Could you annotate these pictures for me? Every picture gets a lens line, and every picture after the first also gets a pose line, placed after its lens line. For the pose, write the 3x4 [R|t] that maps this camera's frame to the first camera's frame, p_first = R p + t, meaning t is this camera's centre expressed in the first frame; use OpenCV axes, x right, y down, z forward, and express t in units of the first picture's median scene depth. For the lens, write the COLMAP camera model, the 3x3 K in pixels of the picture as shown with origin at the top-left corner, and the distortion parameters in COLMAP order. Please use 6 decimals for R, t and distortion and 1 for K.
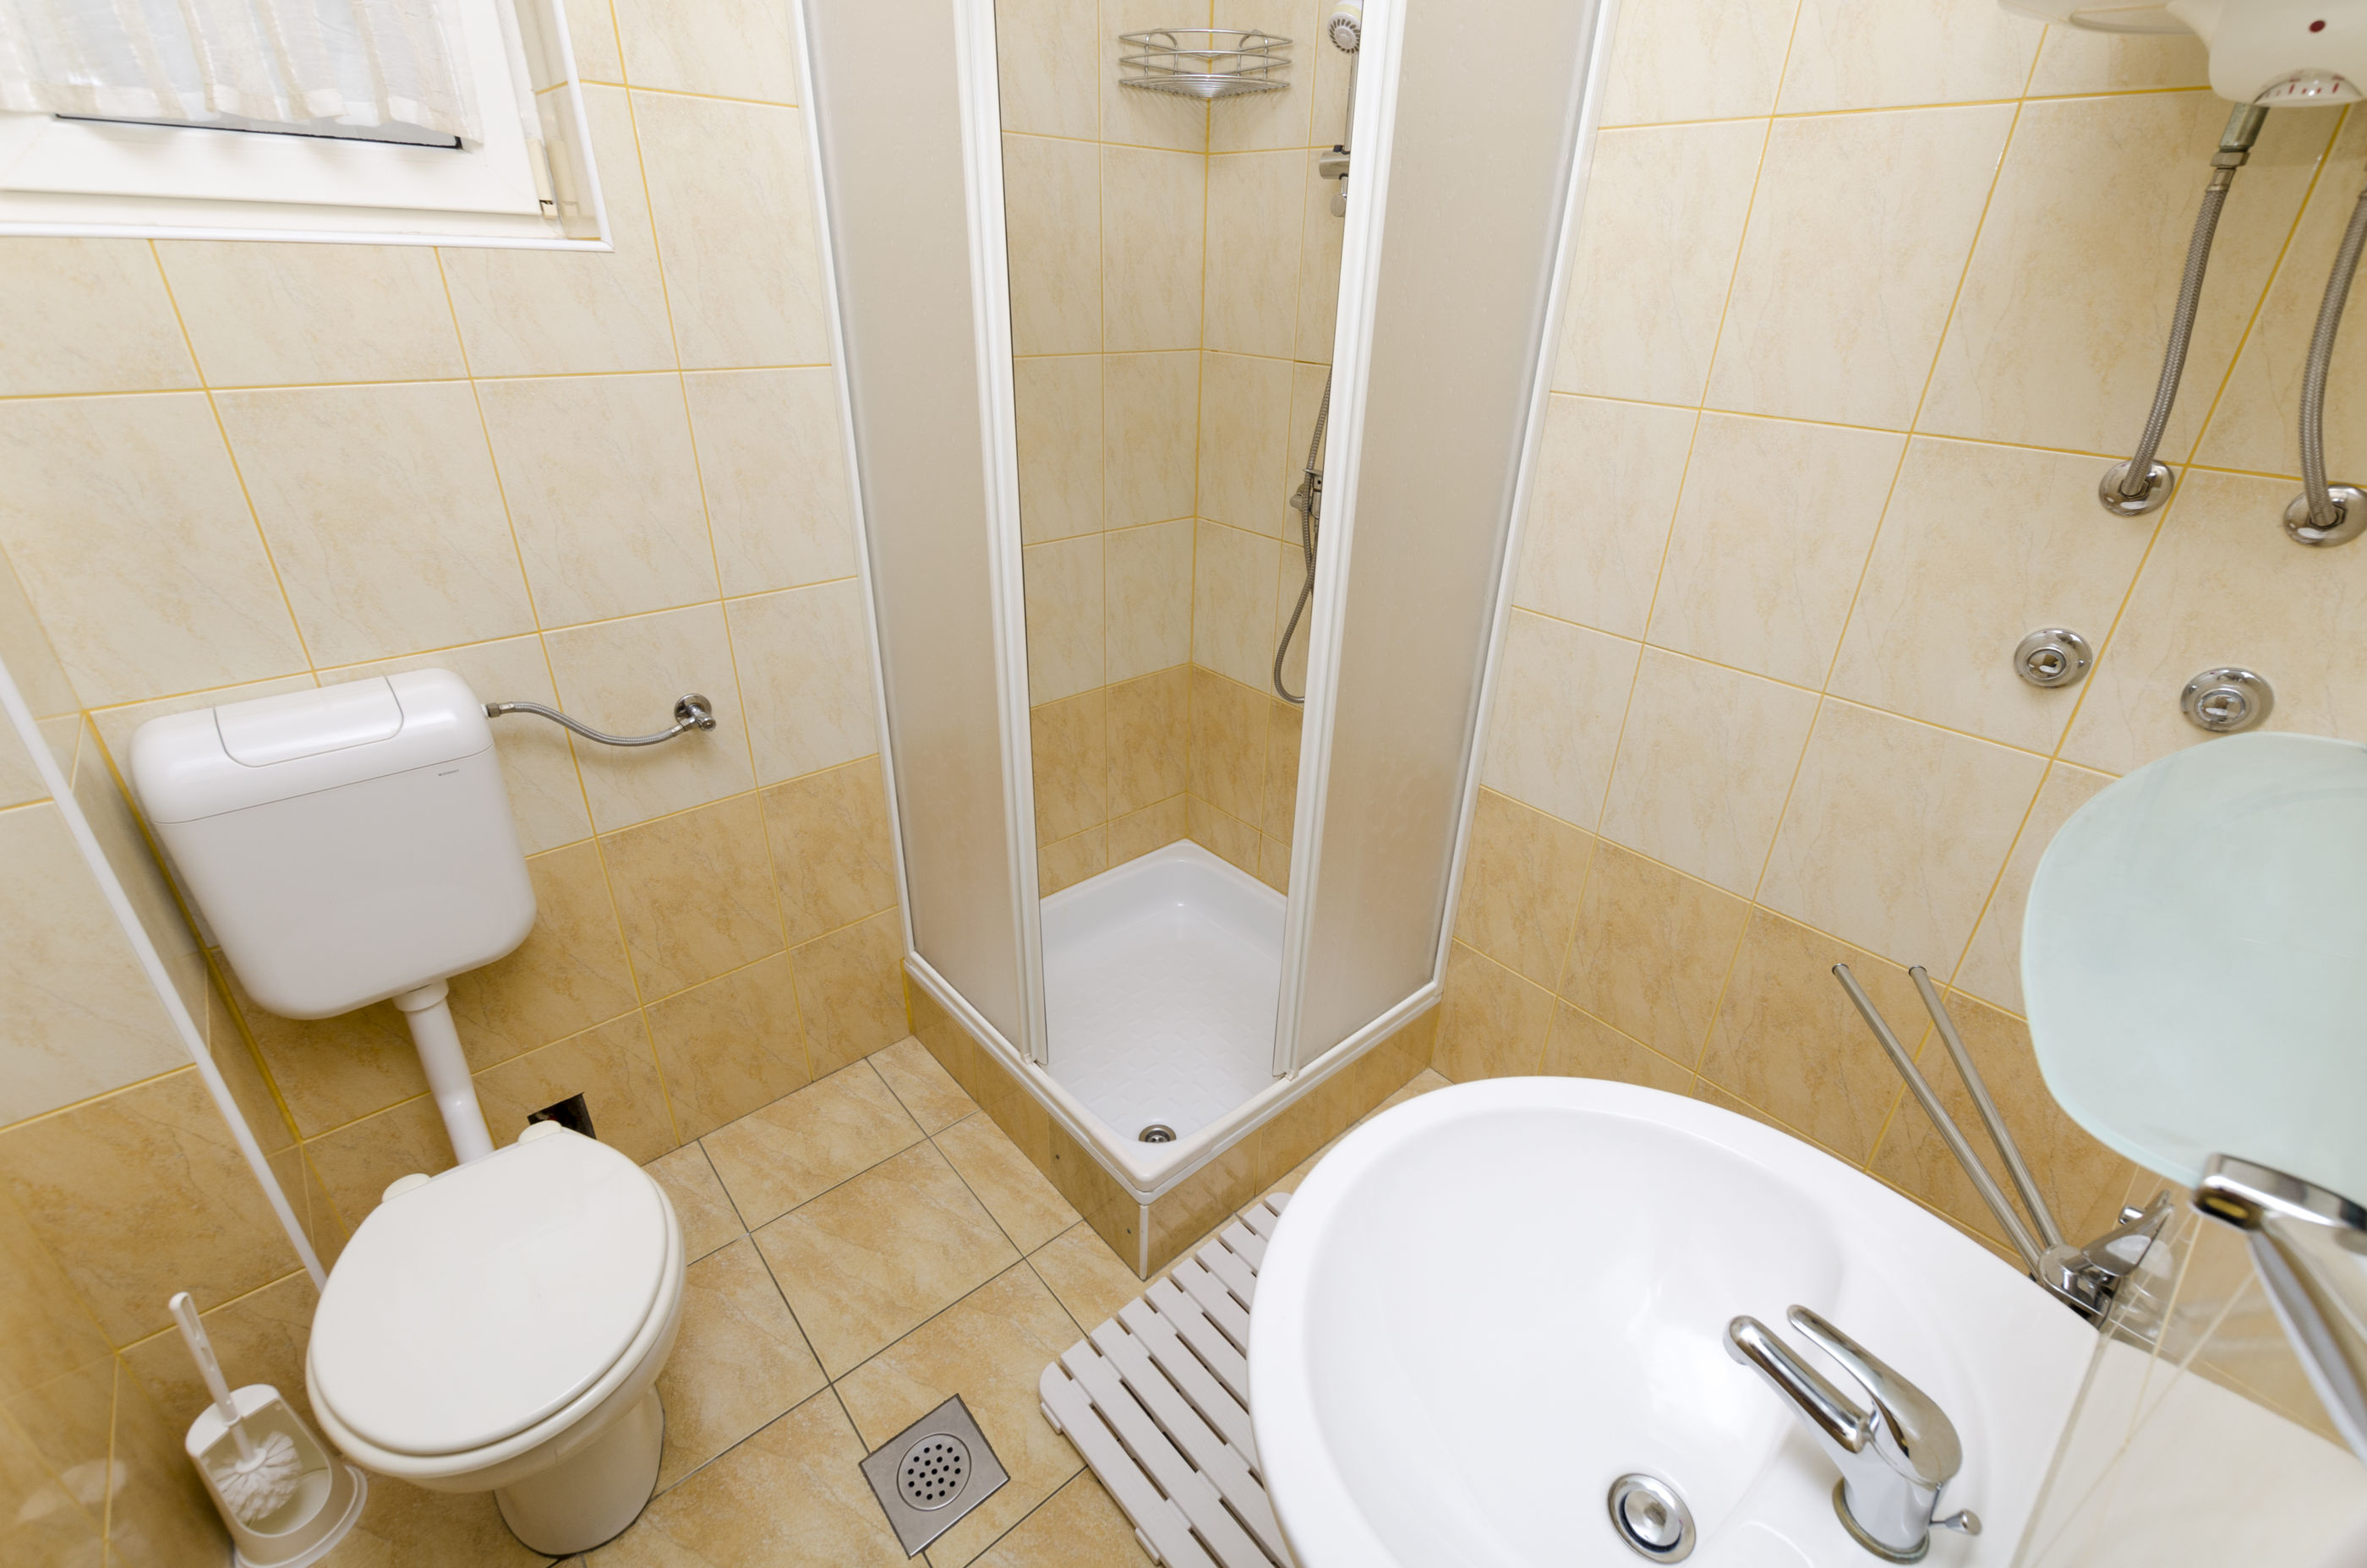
lens RADIAL K [[1023.4, 0, 1183.9], [0, 1023.4, 778.1], [0, 0, 1]] dist [0.000217, -0.002680]
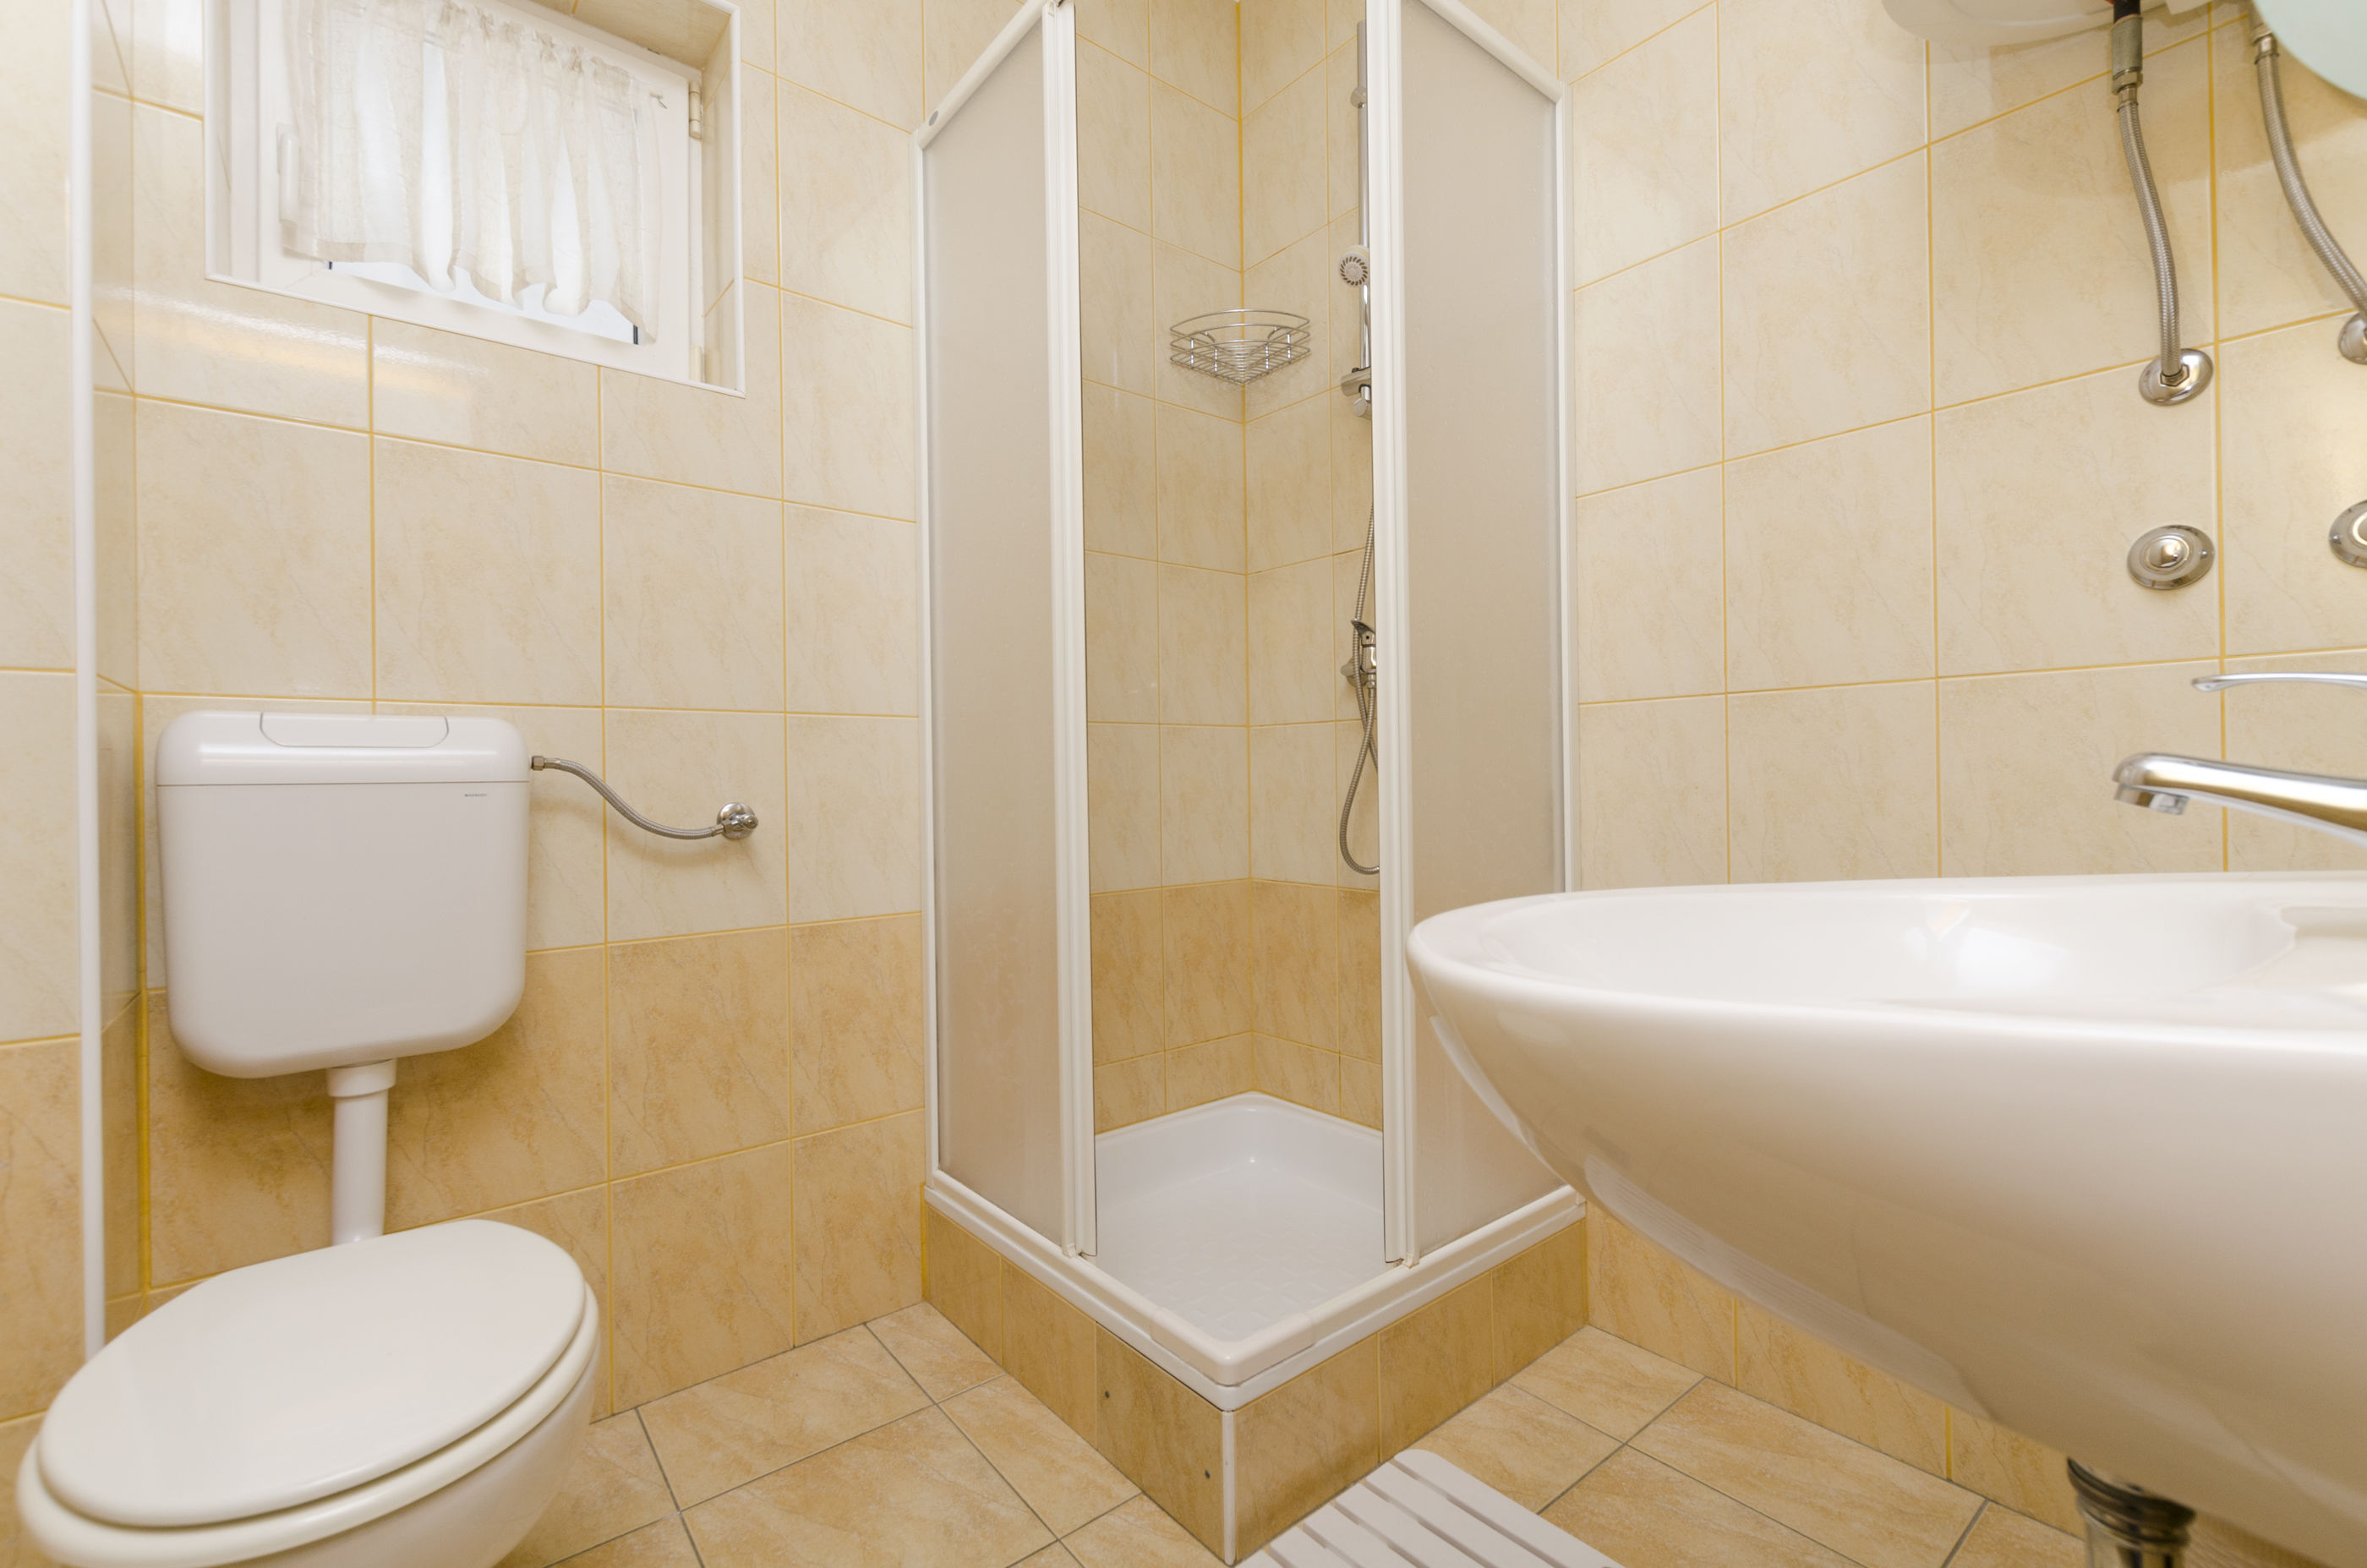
lens RADIAL K [[1023.4, 0, 1183.2], [0, 1023.4, 774.9], [0, 0, 1]] dist [0.000217, -0.002680]
pose [[0.998614, -0.039768, -0.034483, -0.024970], [0.019526, 0.888258, -0.458929, 0.317081], [0.048880, 0.457620, 0.887803, 0.138518]]
